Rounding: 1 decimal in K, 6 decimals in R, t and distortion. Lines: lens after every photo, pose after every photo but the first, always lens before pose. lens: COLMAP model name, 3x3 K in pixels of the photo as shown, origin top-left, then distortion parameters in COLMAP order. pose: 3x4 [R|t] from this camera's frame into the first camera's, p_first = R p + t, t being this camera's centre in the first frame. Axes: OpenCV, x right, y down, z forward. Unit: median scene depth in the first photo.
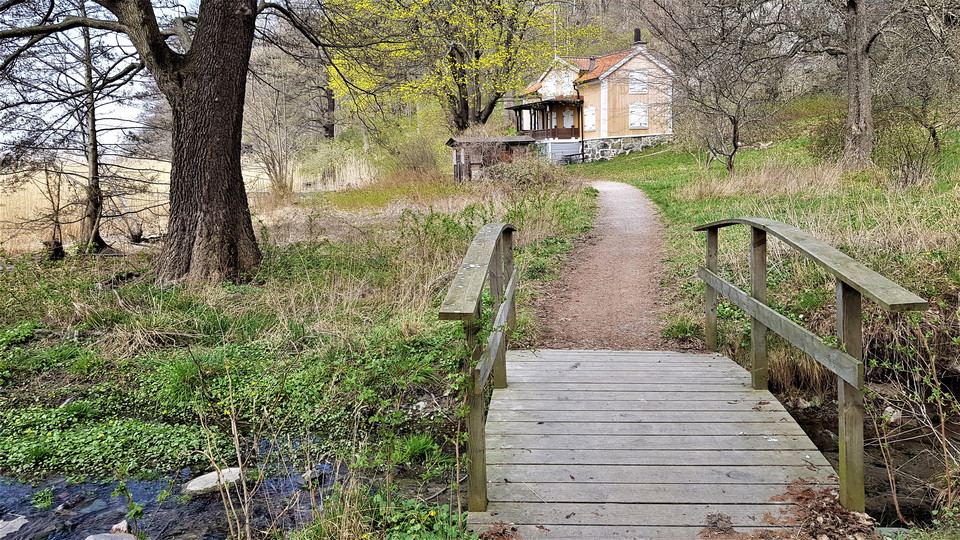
lens RADIAL K [[805.3, 0, 480.0], [0, 805.3, 270.0], [0, 0, 1]] dist [0.036352, -0.000906]
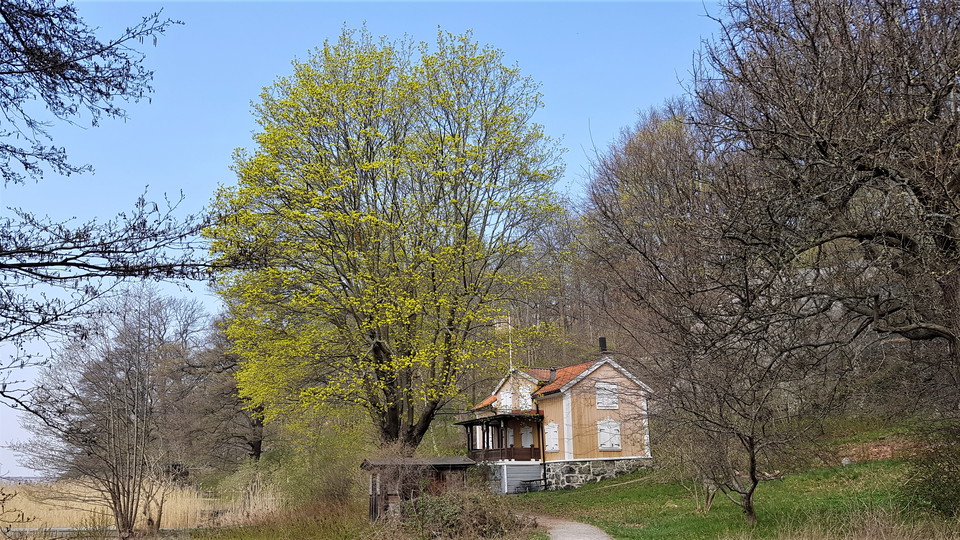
lens RADIAL K [[805.3, 0, 480.0], [0, 805.3, 270.0], [0, 0, 1]] dist [0.036352, -0.000906]
pose [[0.999155, 0.023846, 0.033464, 0.028642], [-0.009336, 0.924830, -0.380265, -0.027627], [-0.040016, 0.379632, 0.924272, 0.157143]]
